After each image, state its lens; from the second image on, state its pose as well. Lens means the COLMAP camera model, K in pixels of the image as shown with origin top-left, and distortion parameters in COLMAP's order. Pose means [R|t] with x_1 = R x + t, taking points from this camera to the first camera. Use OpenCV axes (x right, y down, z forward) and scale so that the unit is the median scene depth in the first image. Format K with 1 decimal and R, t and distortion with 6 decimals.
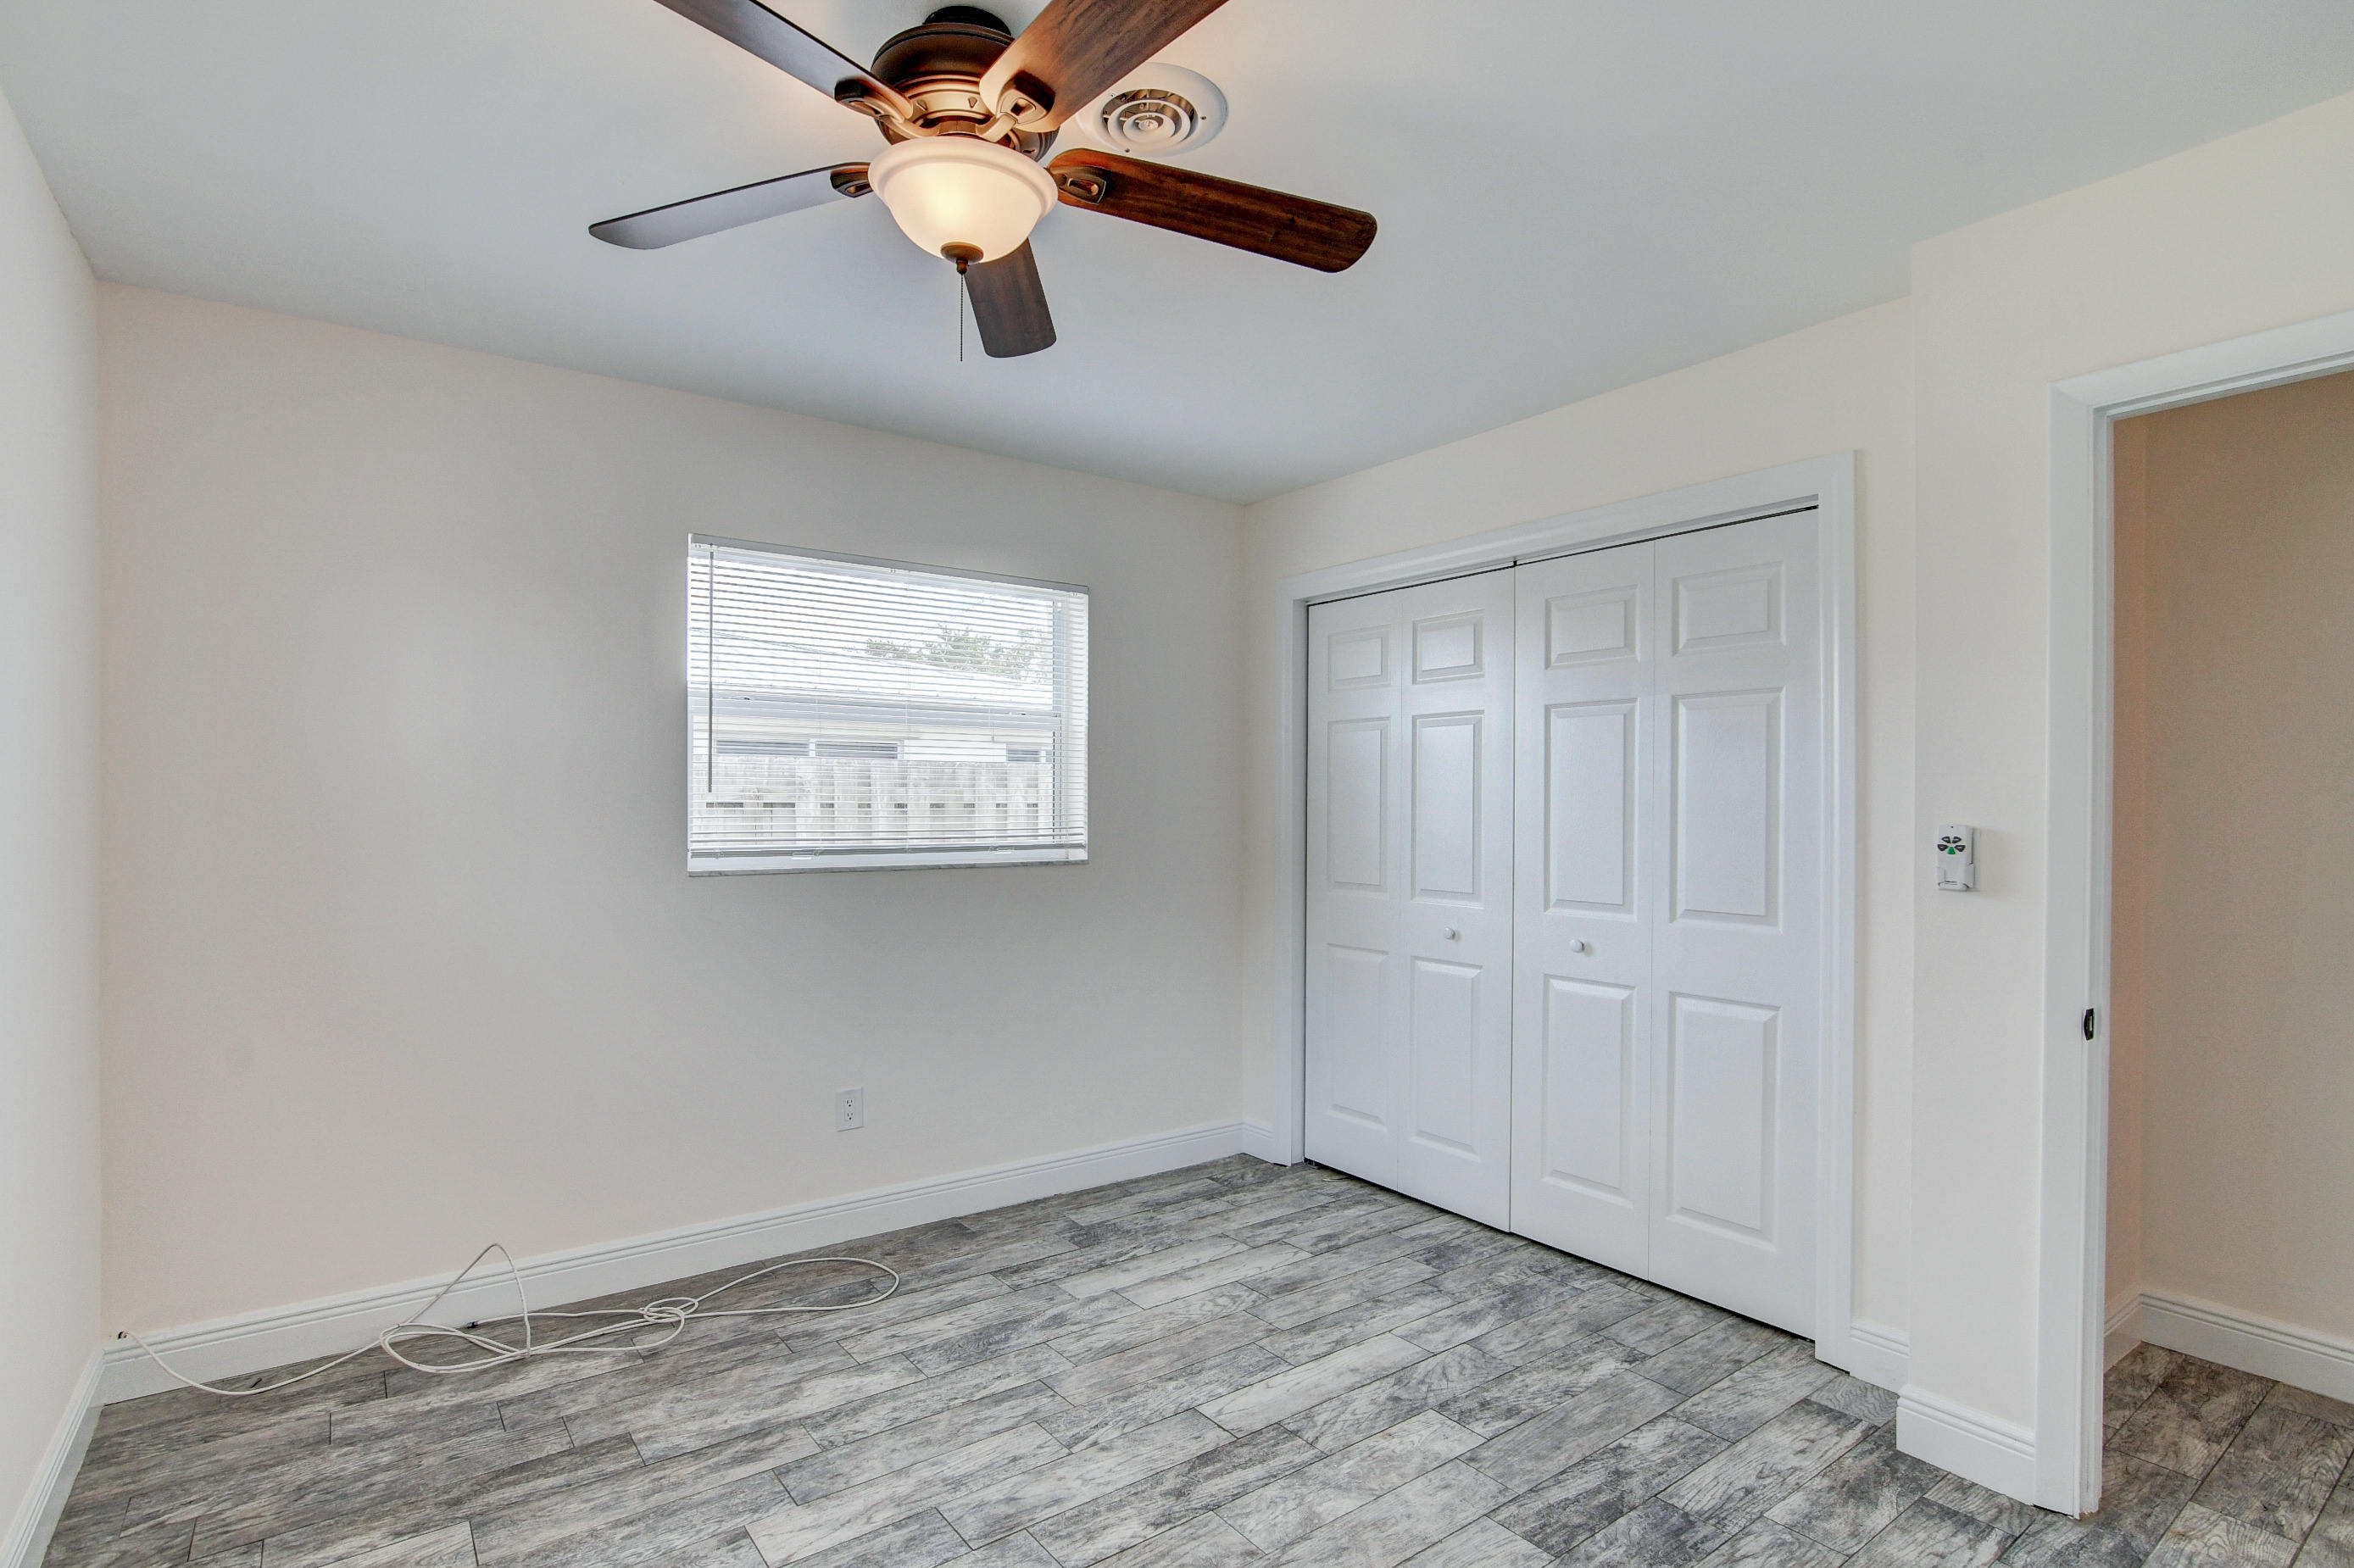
lens RADIAL K [[1151.8, 0, 1167.0], [0, 1151.8, 808.3], [0, 0, 1]] dist [-0.032819, 0.012567]
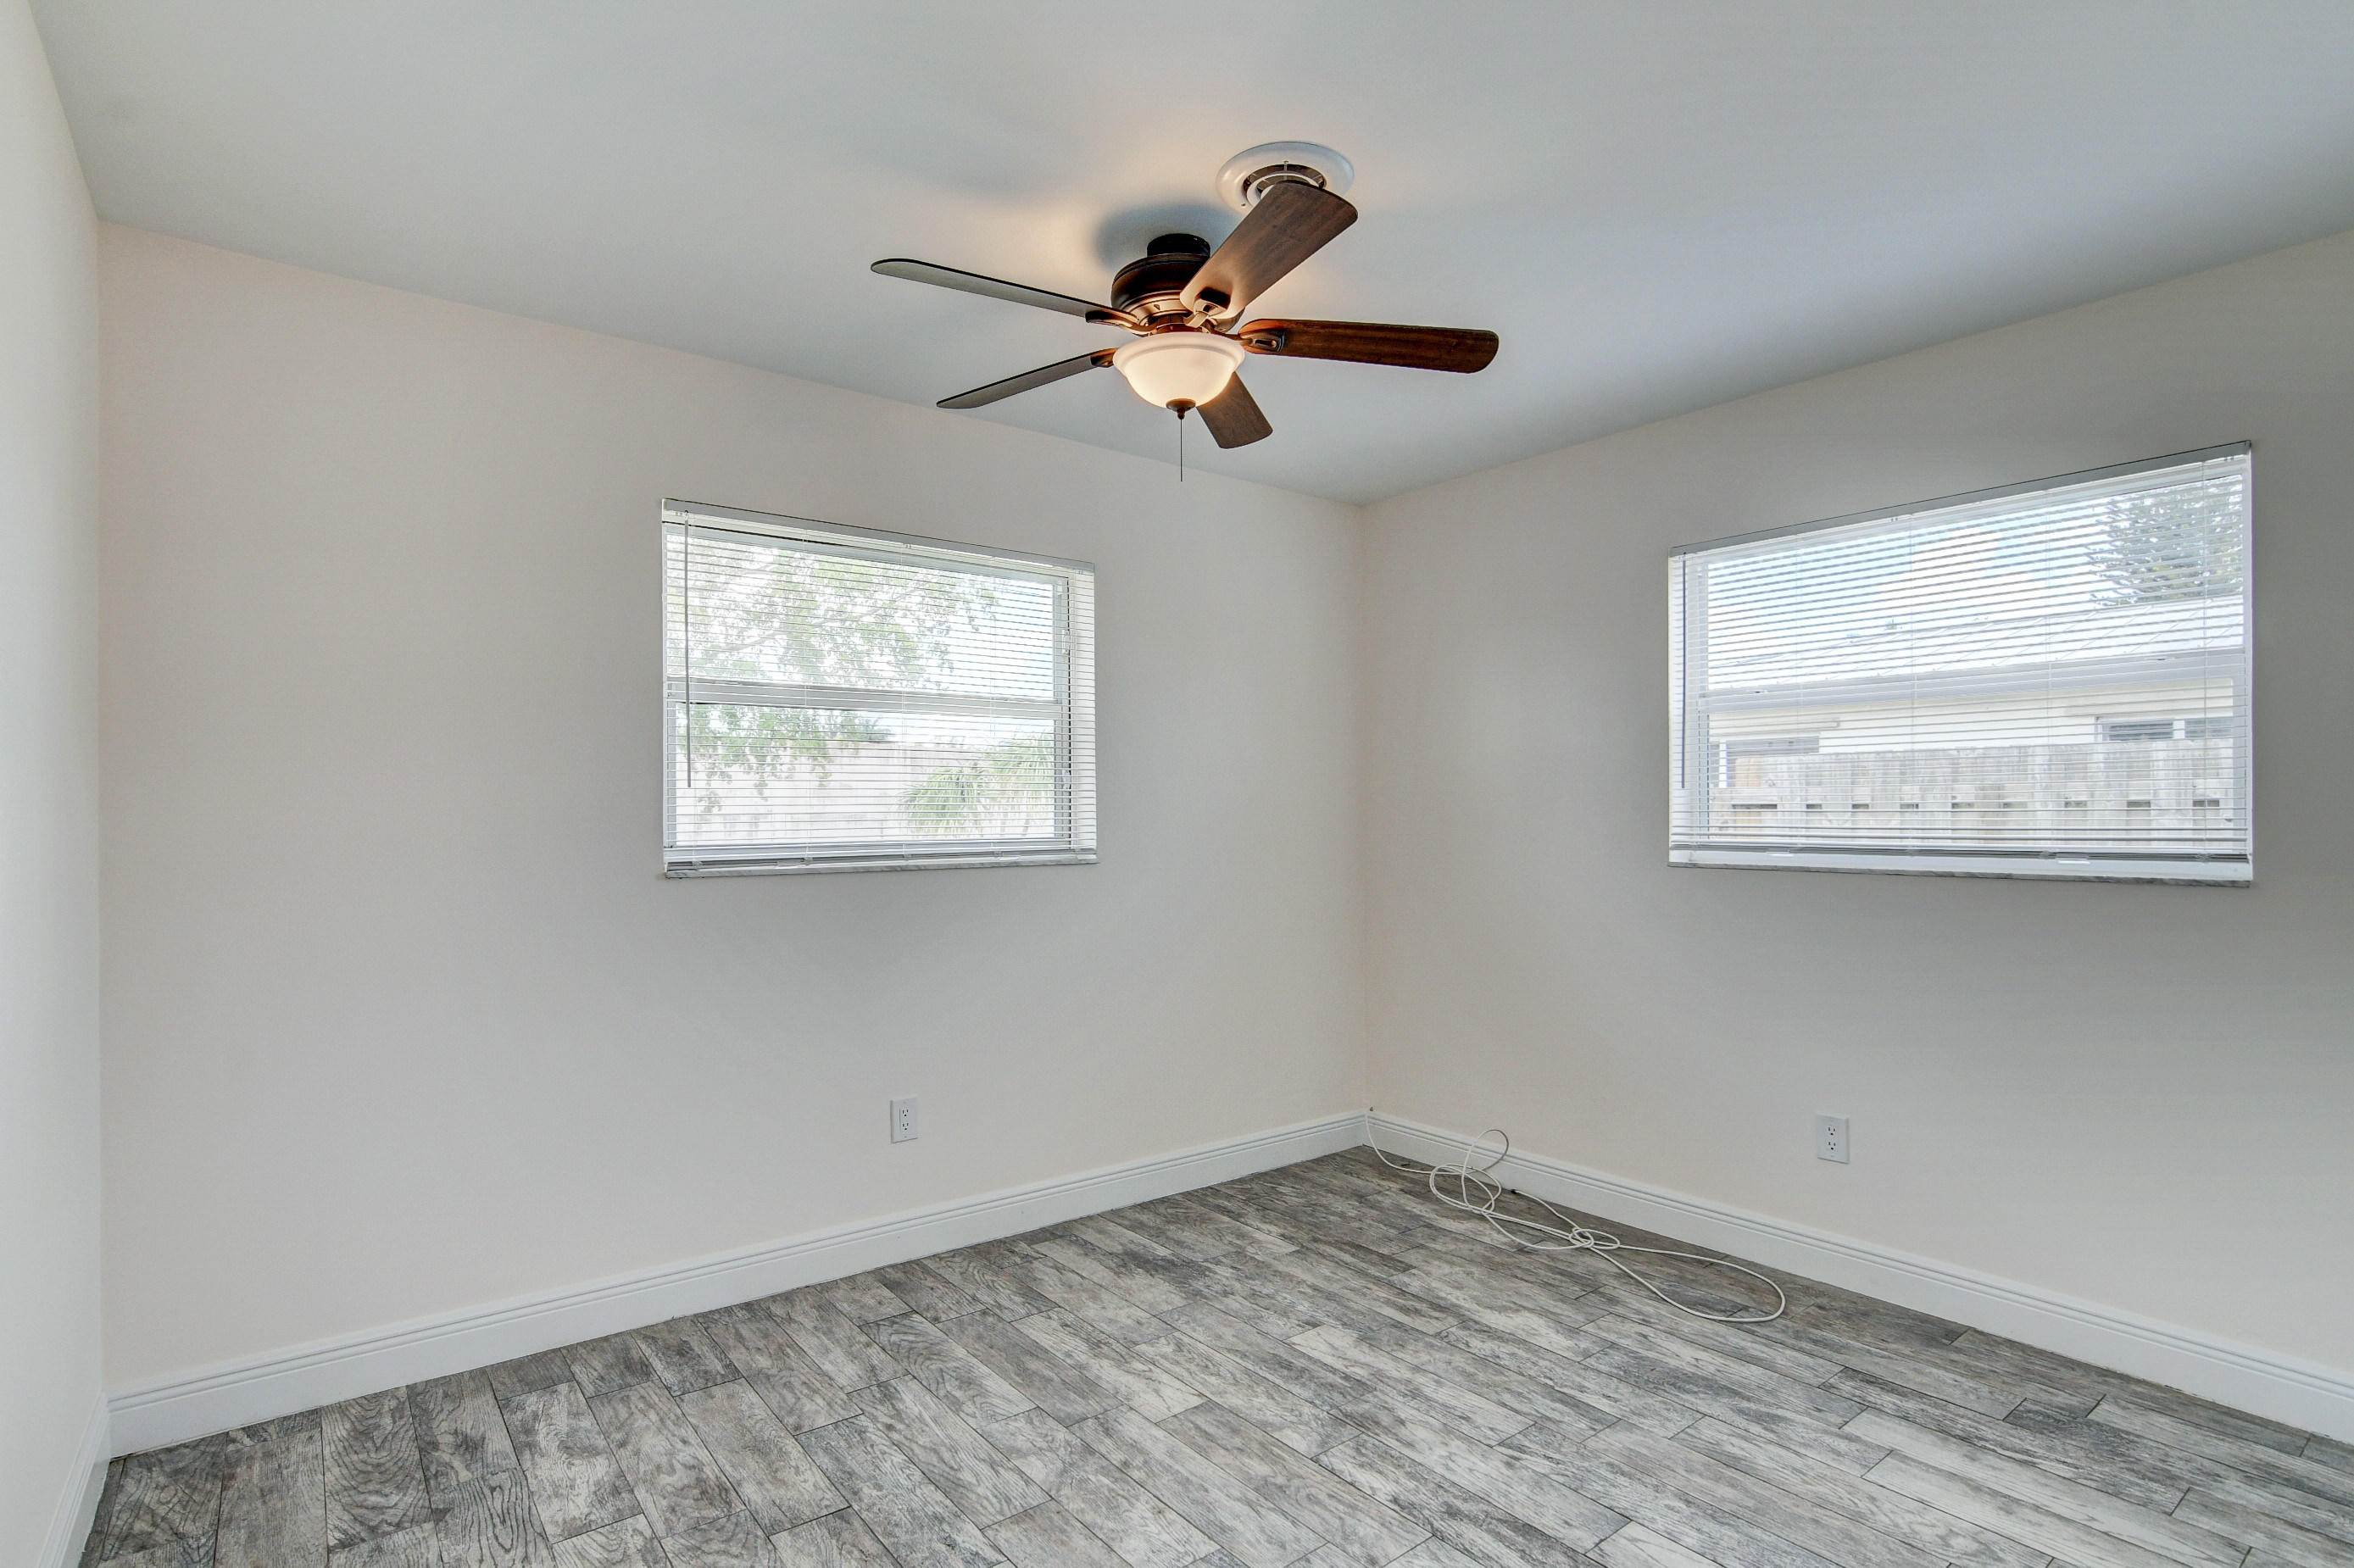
lens RADIAL K [[1151.8, 0, 1167.0], [0, 1151.8, 808.3], [0, 0, 1]] dist [-0.032819, 0.012567]
pose [[0.026046, -0.005242, -0.999647, 0.737688], [0.001984, 0.999985, -0.005192, 0.010422], [0.999659, -0.001848, 0.026056, 0.564014]]
